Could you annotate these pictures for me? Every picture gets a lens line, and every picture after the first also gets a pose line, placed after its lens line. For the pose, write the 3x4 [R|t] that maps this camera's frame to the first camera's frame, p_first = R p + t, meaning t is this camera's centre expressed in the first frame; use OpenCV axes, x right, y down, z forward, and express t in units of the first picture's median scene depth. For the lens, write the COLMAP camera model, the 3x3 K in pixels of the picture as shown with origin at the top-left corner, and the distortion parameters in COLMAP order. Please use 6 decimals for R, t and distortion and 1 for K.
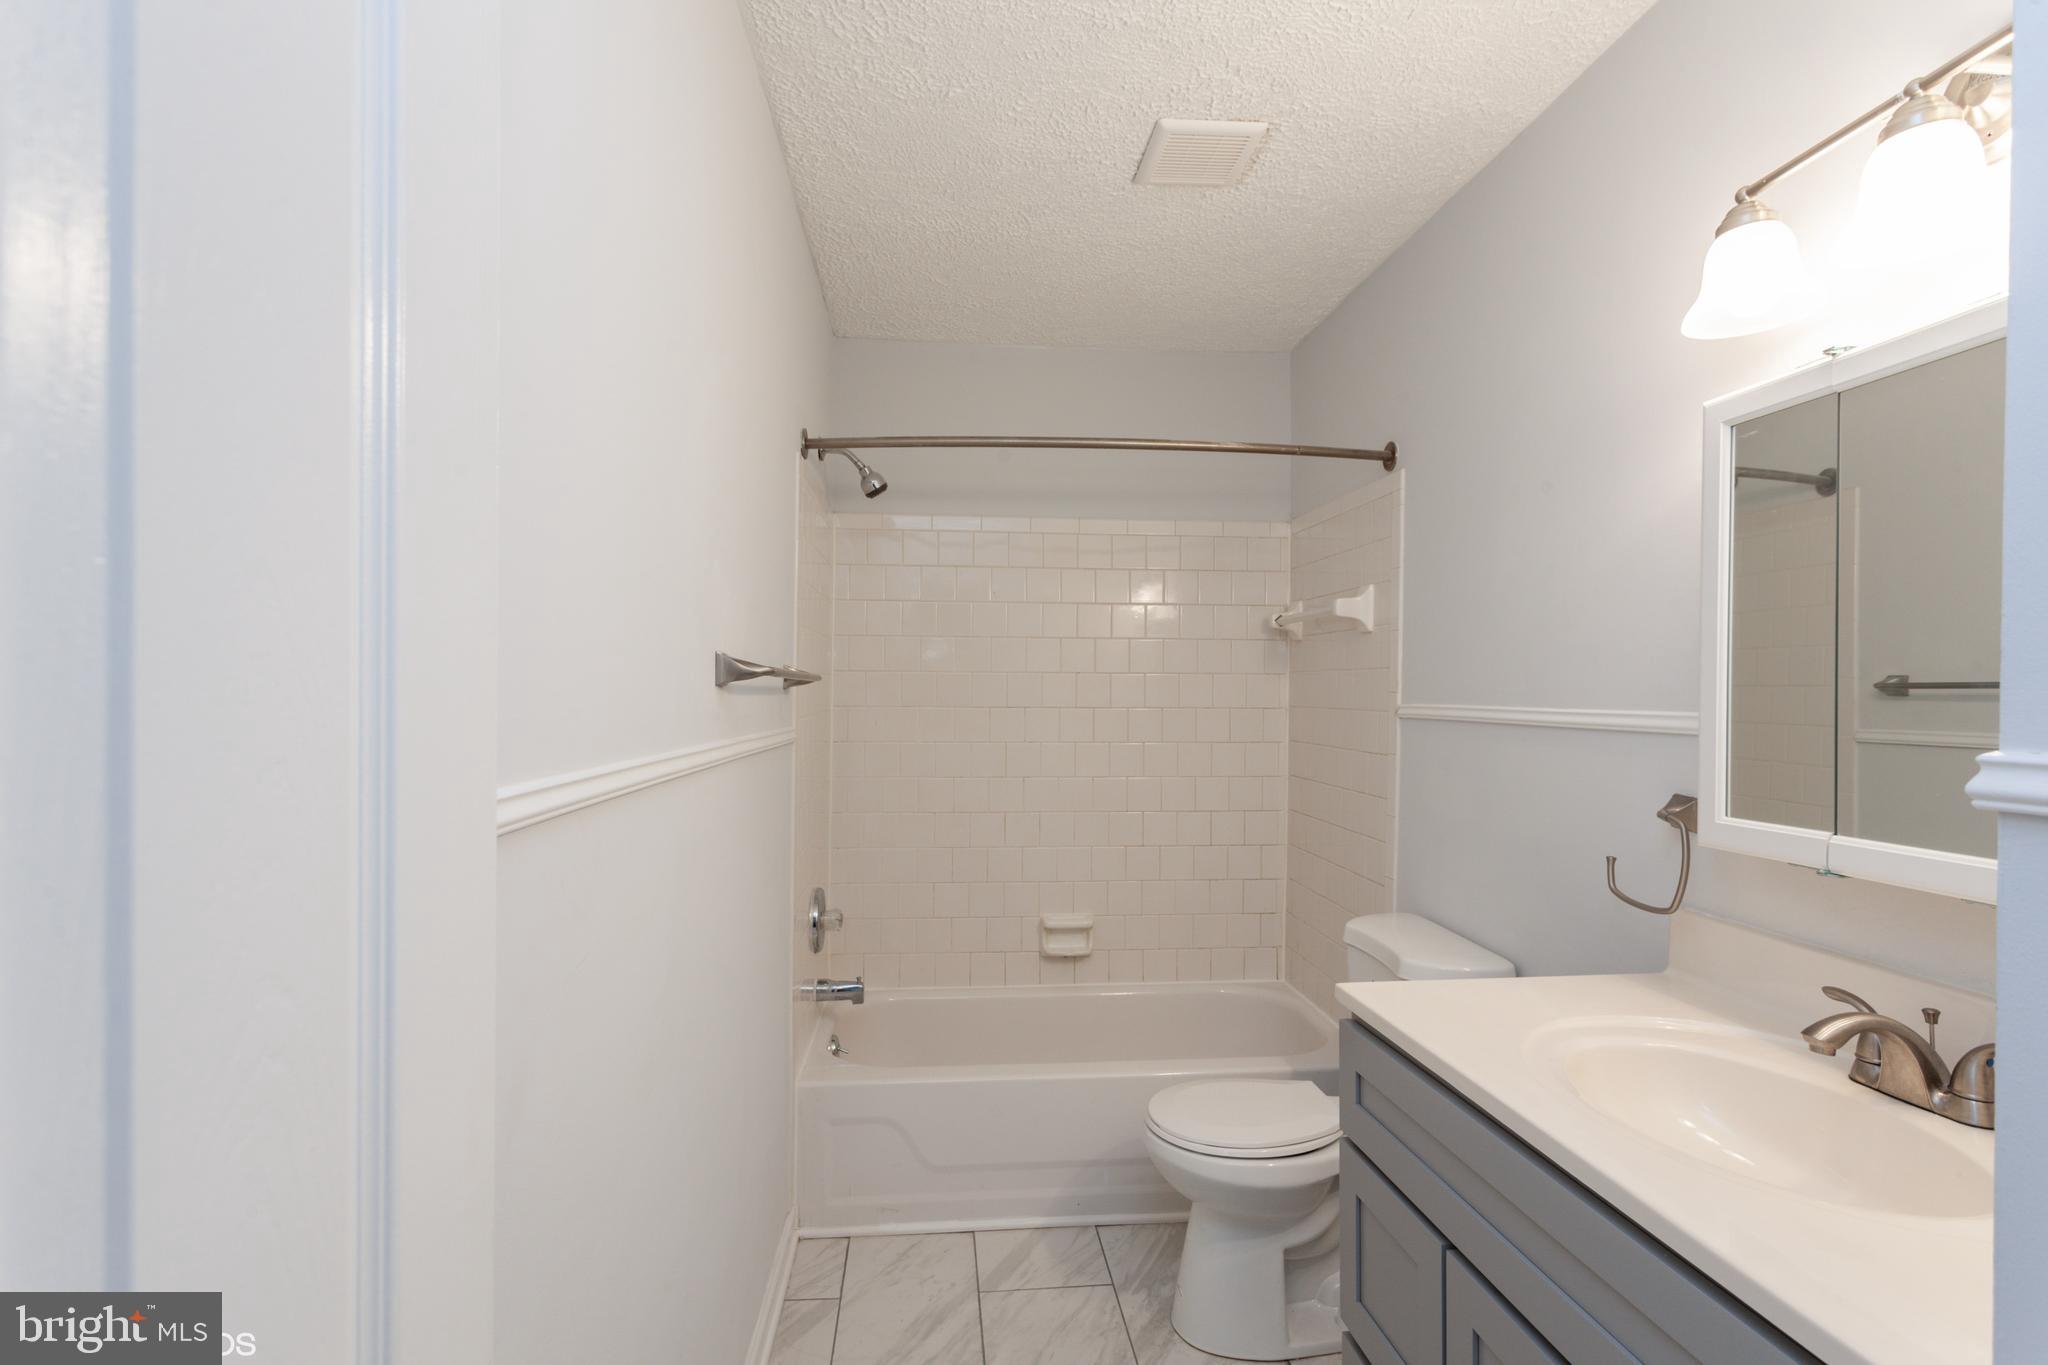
lens RADIAL K [[978.5, 0, 1027.5], [0, 978.5, 689.1], [0, 0, 1]] dist [0.003309, 0.000307]
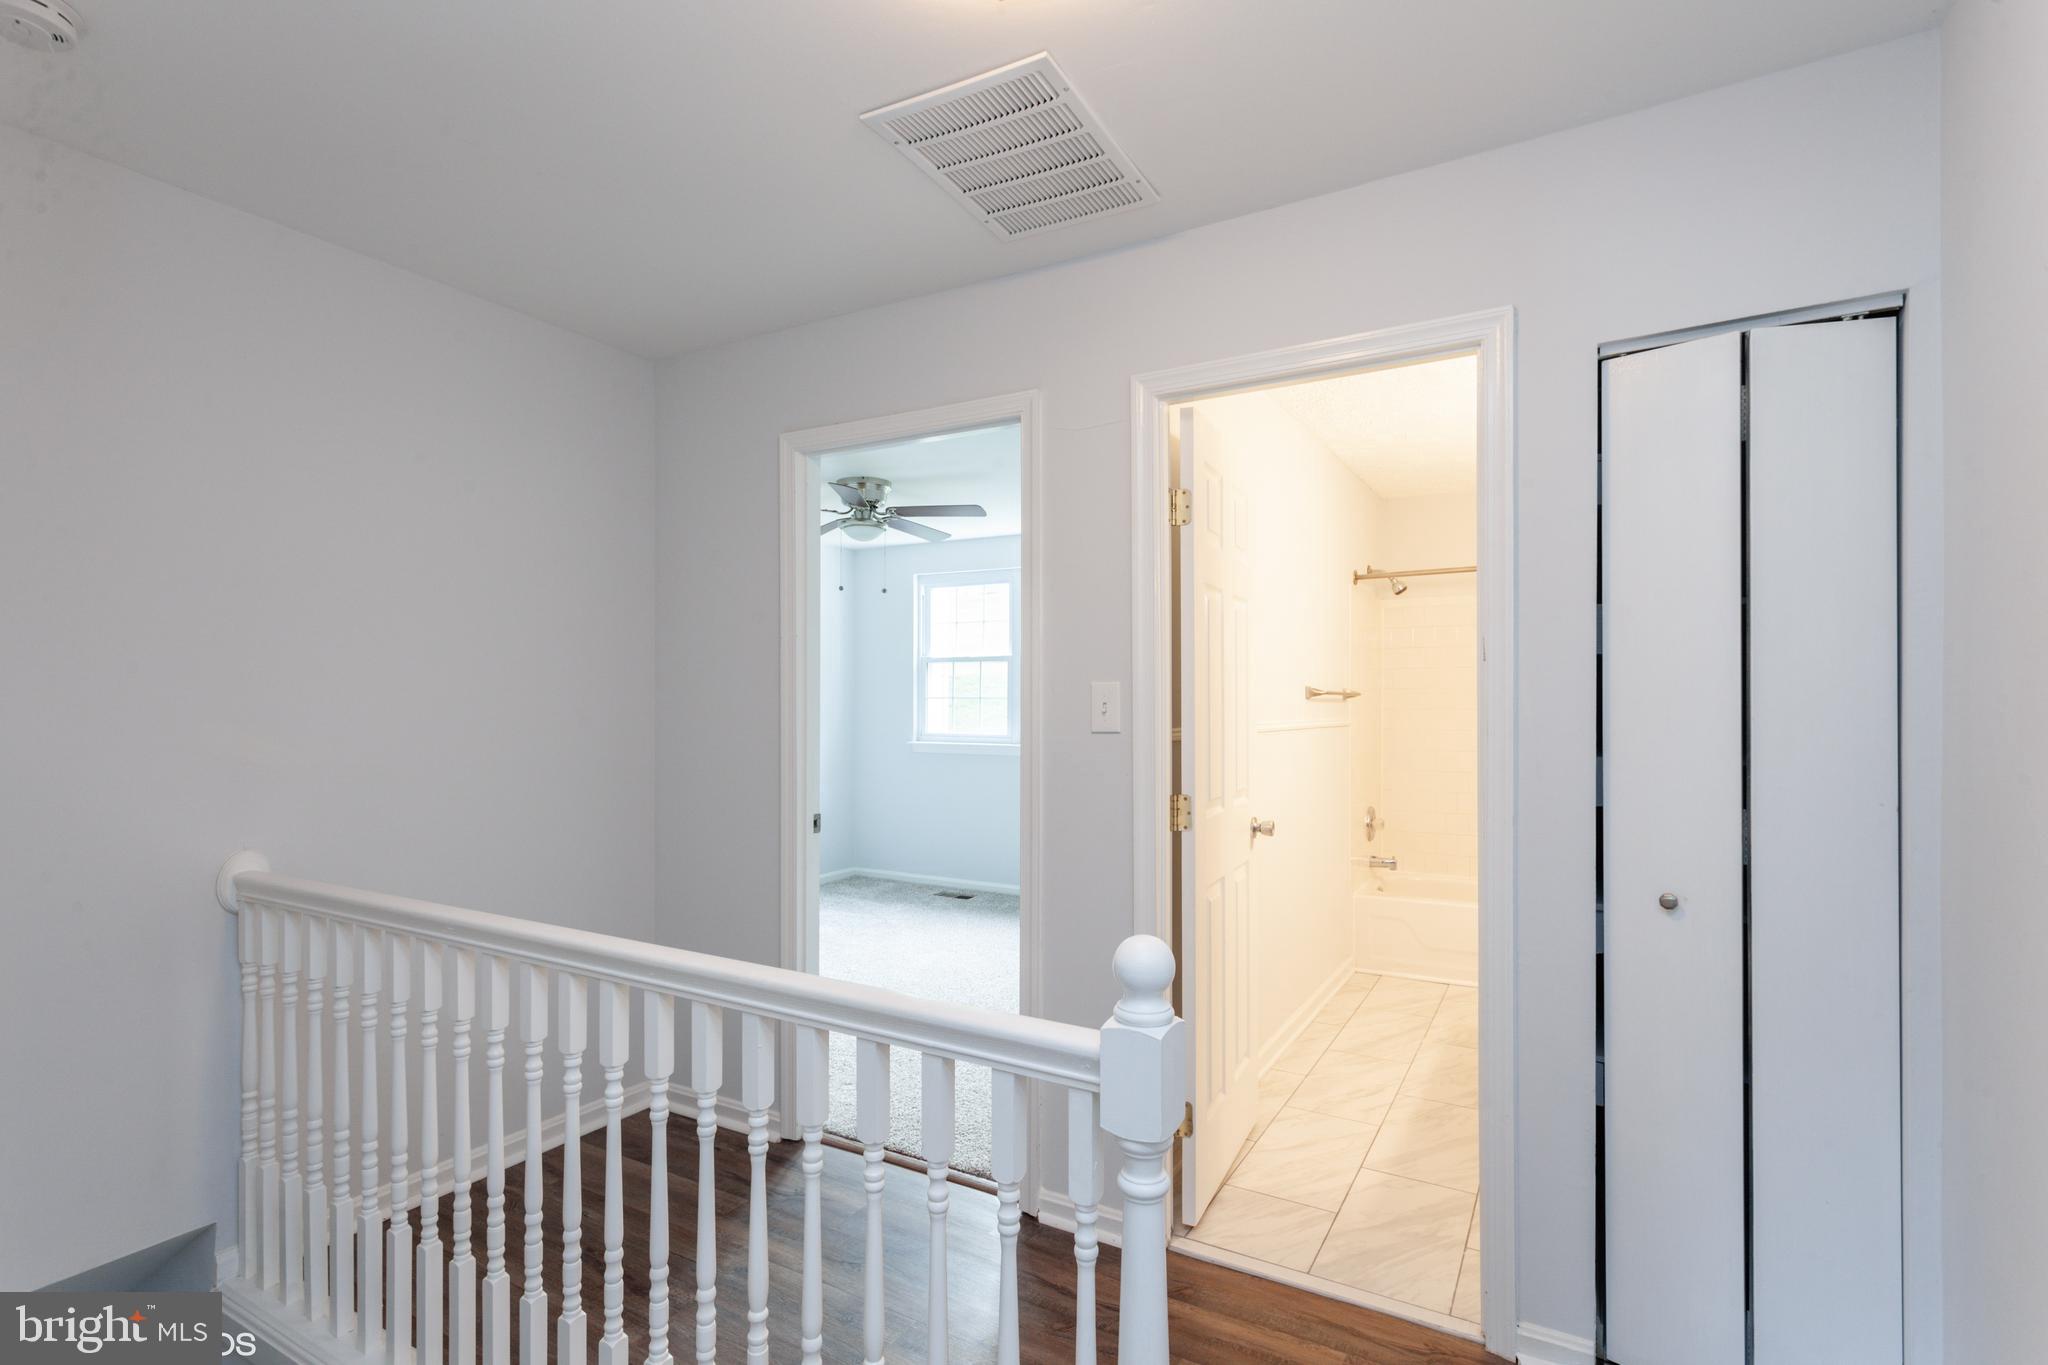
lens RADIAL K [[978.5, 0, 1027.5], [0, 978.5, 689.1], [0, 0, 1]] dist [0.003309, 0.000307]
pose [[0.809384, -0.012823, -0.587140, 0.357531], [0.006168, 0.999892, -0.013334, 0.000449], [0.587248, 0.007170, 0.809375, -0.900989]]
